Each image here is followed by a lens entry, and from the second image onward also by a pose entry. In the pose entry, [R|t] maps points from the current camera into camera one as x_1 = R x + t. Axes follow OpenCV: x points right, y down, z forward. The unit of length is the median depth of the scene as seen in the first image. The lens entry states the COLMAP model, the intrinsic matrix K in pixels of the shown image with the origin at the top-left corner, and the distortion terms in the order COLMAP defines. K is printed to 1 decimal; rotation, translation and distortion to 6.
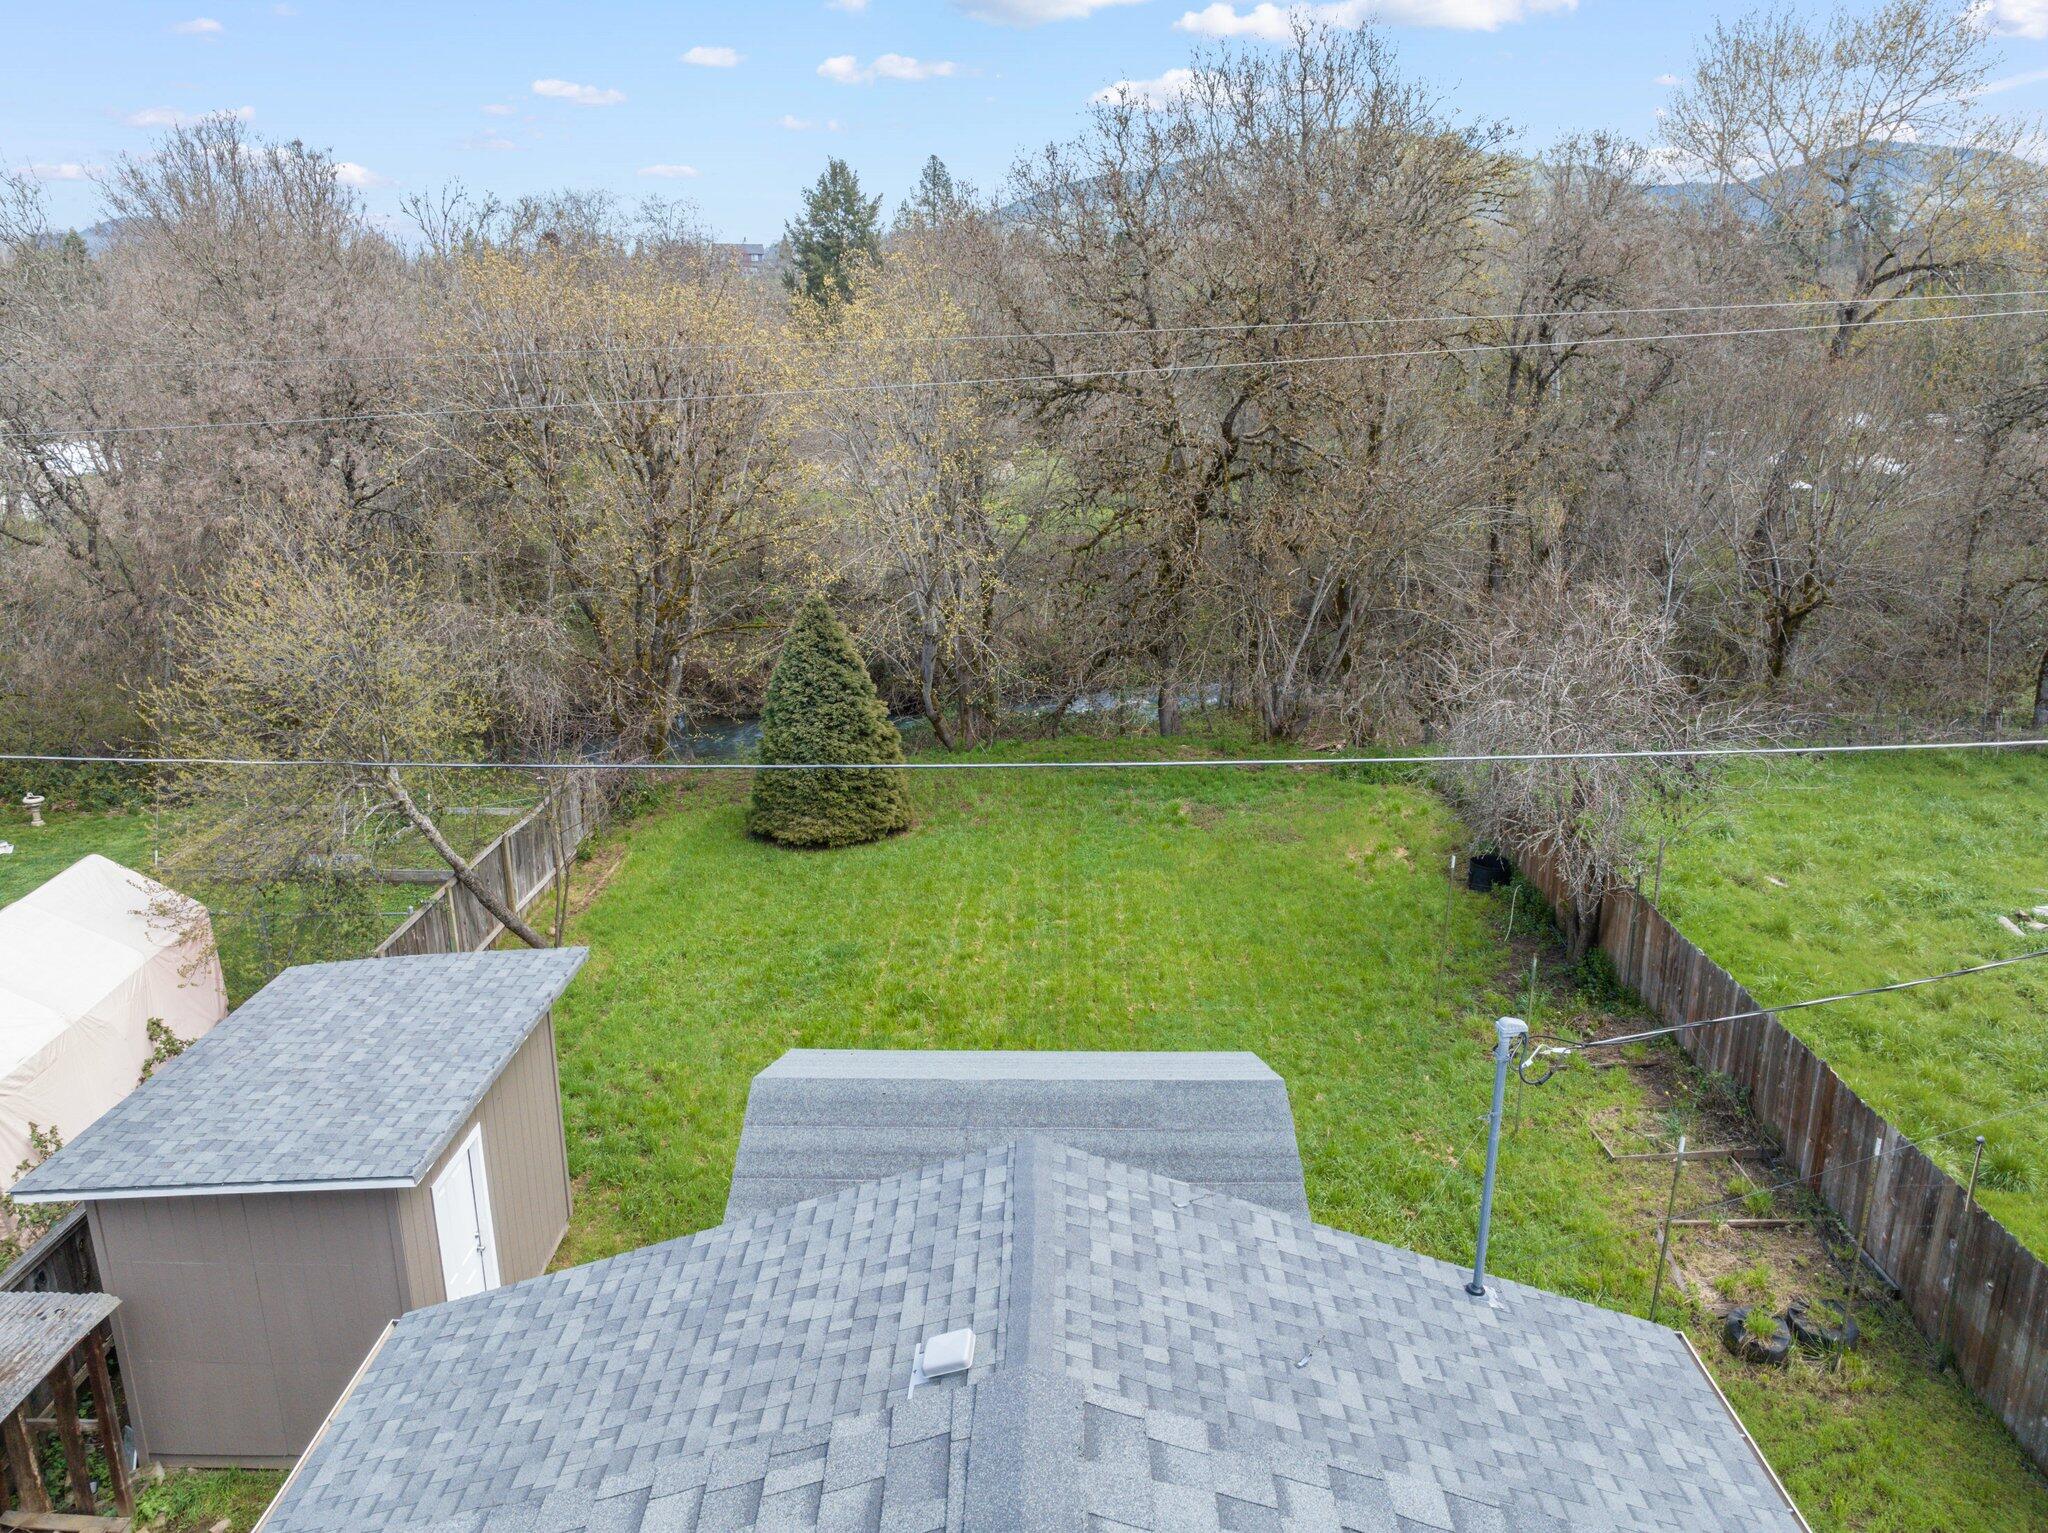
lens RADIAL K [[1434.8, 0, 1024.2], [0, 1434.8, 763.0], [0, 0, 1]] dist [-0.036796, -0.005107]
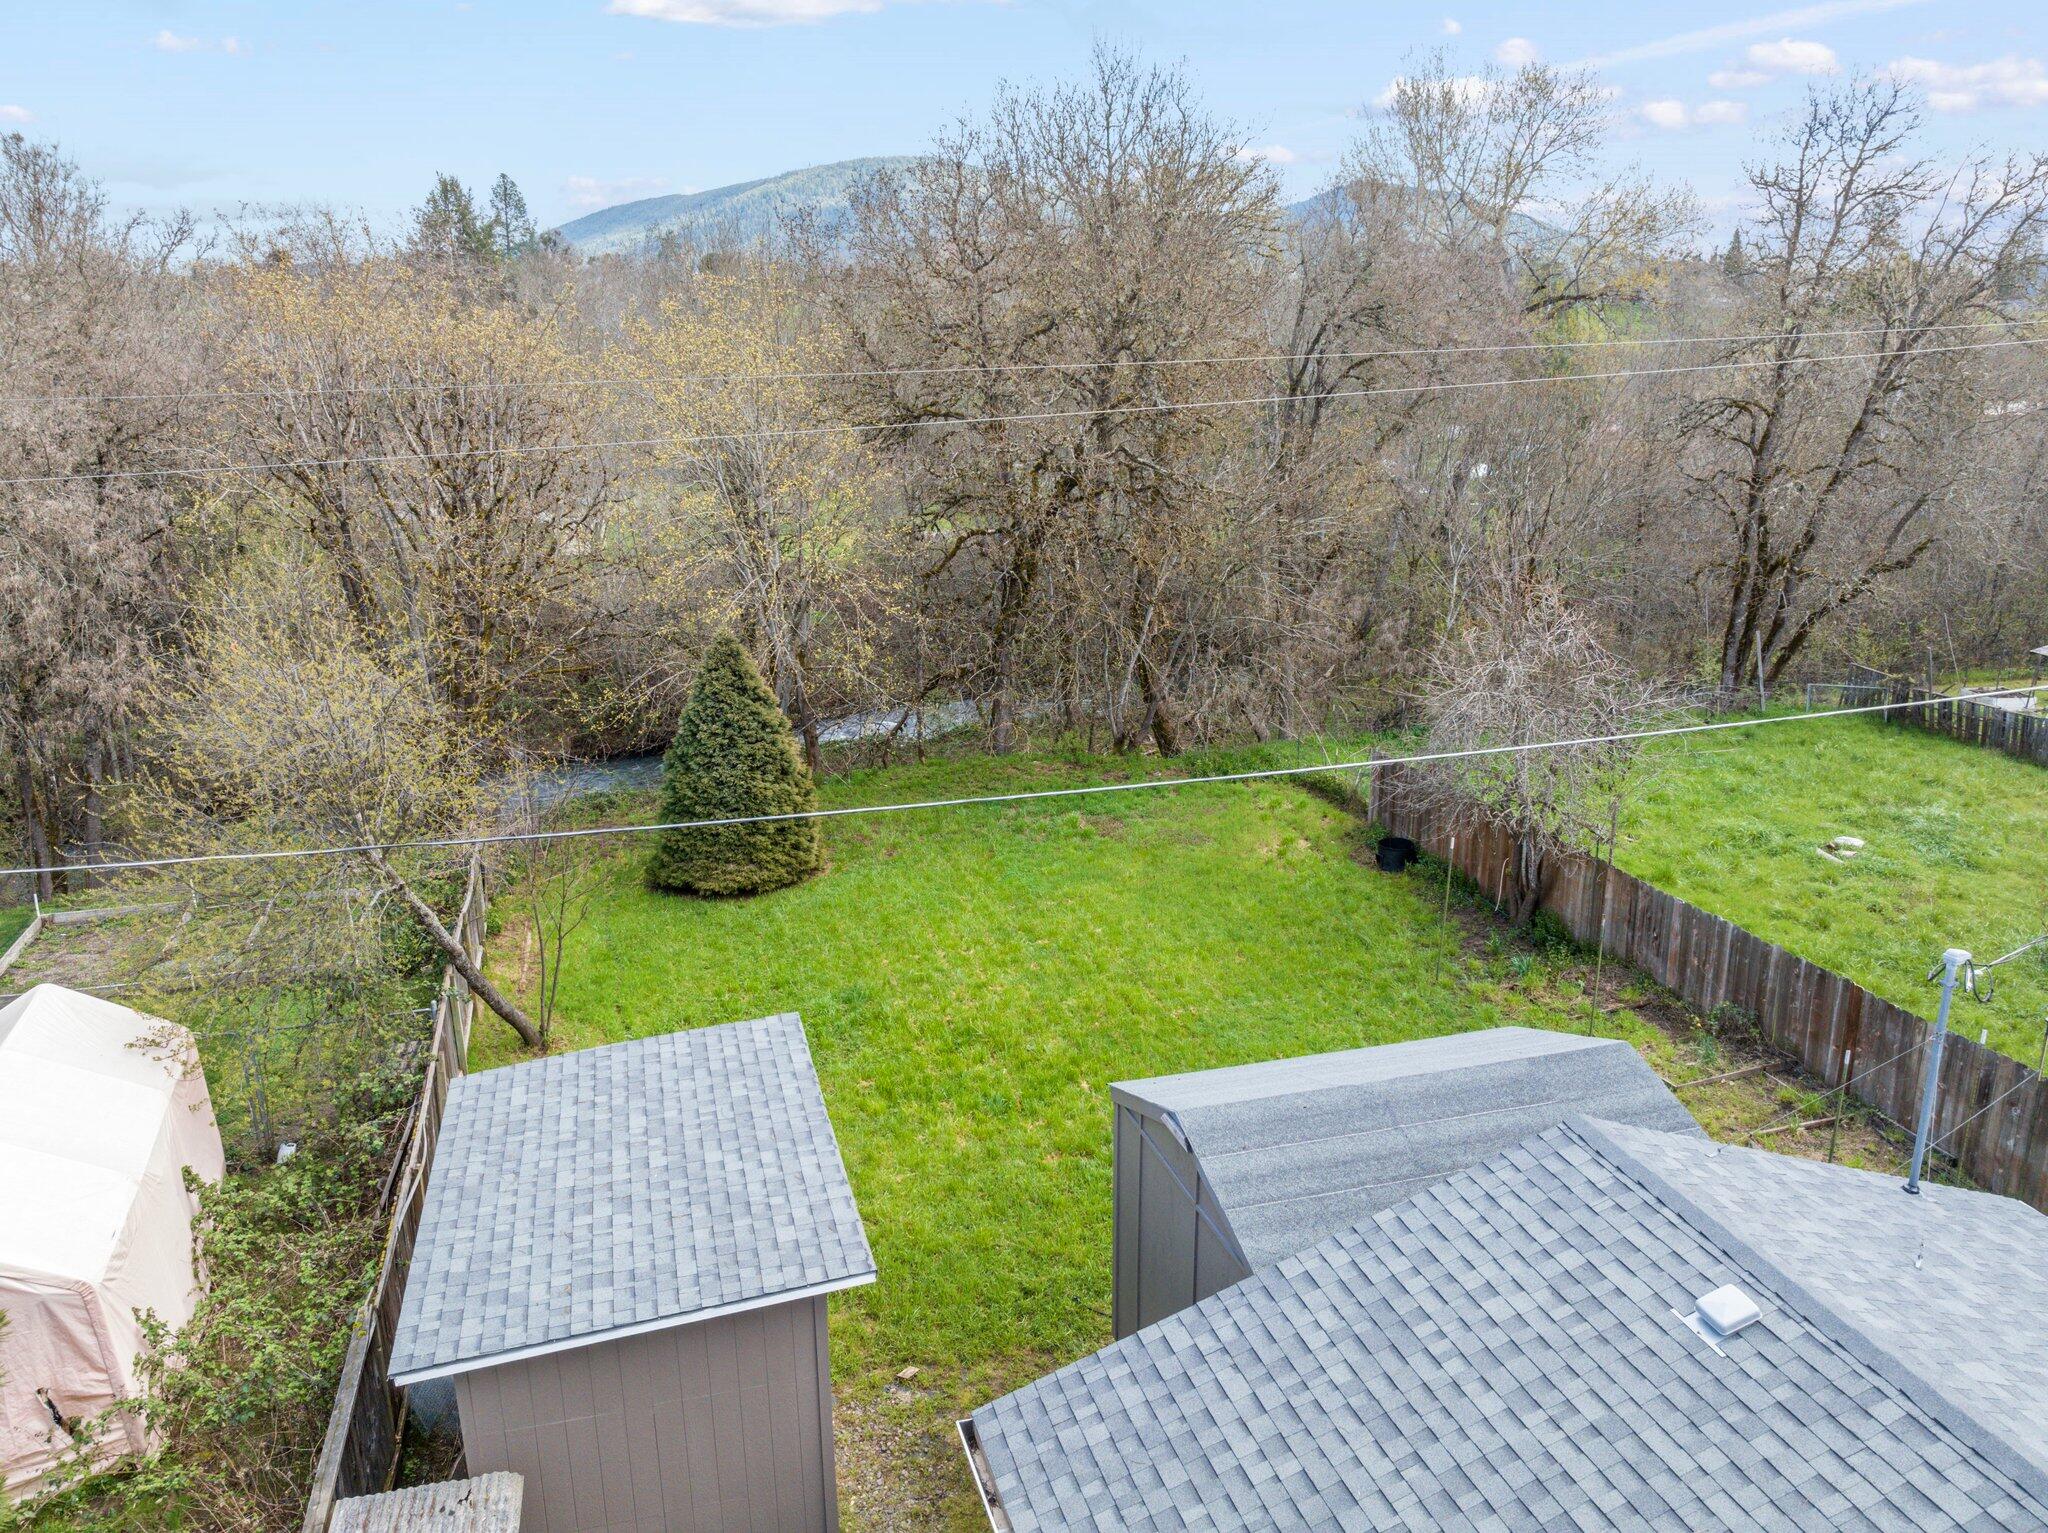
lens RADIAL K [[1435.1, 0, 1020.2], [0, 1435.1, 758.4], [0, 0, 1]] dist [-0.040407, 0.001394]
pose [[0.958992, -0.075951, 0.273066, -0.229599], [0.080907, 0.996698, -0.006919, -0.010763], [-0.271638, 0.028728, 0.961970, 0.028619]]
